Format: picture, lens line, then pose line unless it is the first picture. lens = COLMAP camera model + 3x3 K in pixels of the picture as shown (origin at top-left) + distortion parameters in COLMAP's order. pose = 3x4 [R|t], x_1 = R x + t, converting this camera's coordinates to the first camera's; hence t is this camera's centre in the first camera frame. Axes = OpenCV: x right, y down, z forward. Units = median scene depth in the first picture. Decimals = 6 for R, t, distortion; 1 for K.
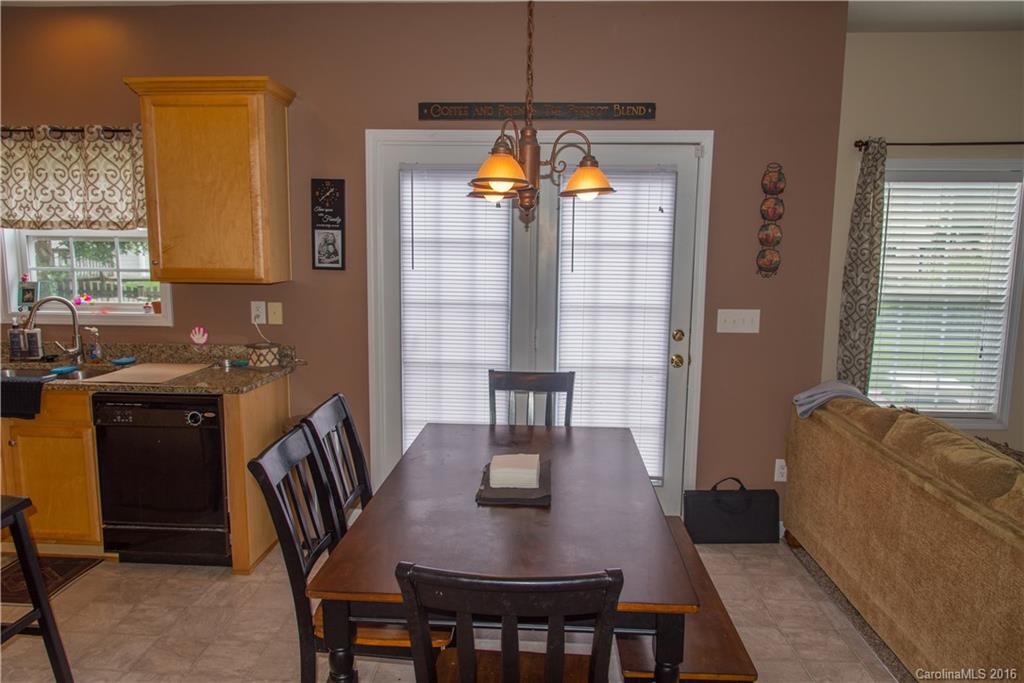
lens RADIAL K [[678.4, 0, 502.9], [0, 678.4, 345.2], [0, 0, 1]] dist [0.002406, -0.009052]
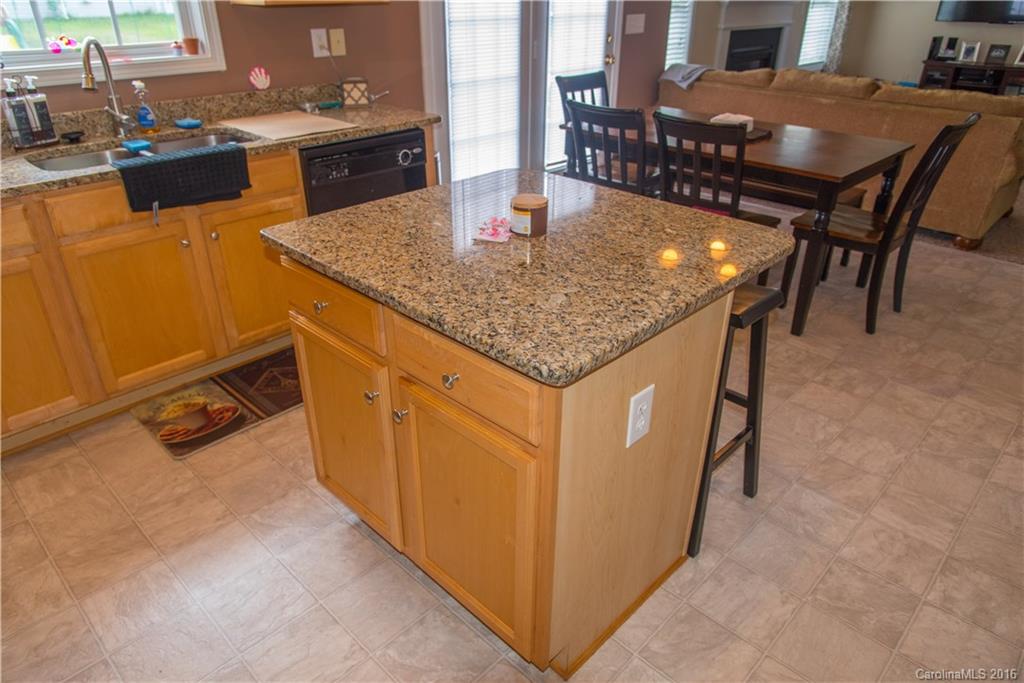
lens RADIAL K [[678.4, 0, 508.9], [0, 678.4, 349.8], [0, 0, 1]] dist [0.002406, -0.009052]
pose [[0.654585, -0.367321, 0.660752, -0.966776], [0.111736, 0.911433, 0.395985, -0.007130], [-0.747685, -0.185376, 0.637654, 0.197036]]
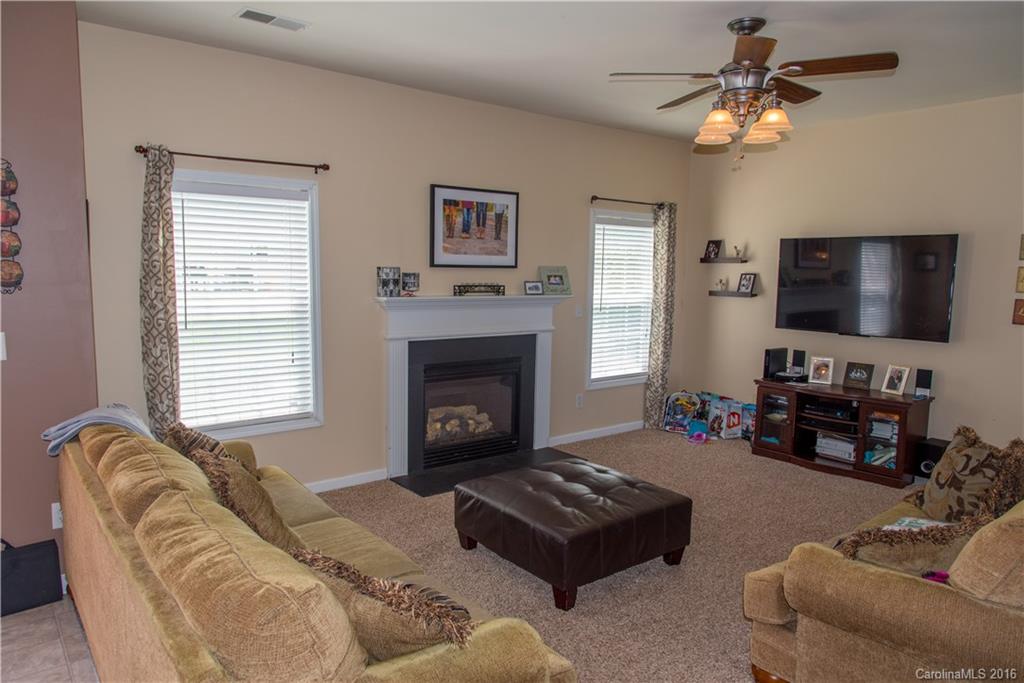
lens RADIAL K [[678.4, 0, 516.3], [0, 678.4, 349.3], [0, 0, 1]] dist [0.002406, -0.009052]
pose [[0.740611, -0.079387, 0.667228, 0.284086], [0.086203, 0.996016, 0.022823, 0.003709], [-0.666382, 0.040614, 0.744504, -0.041191]]
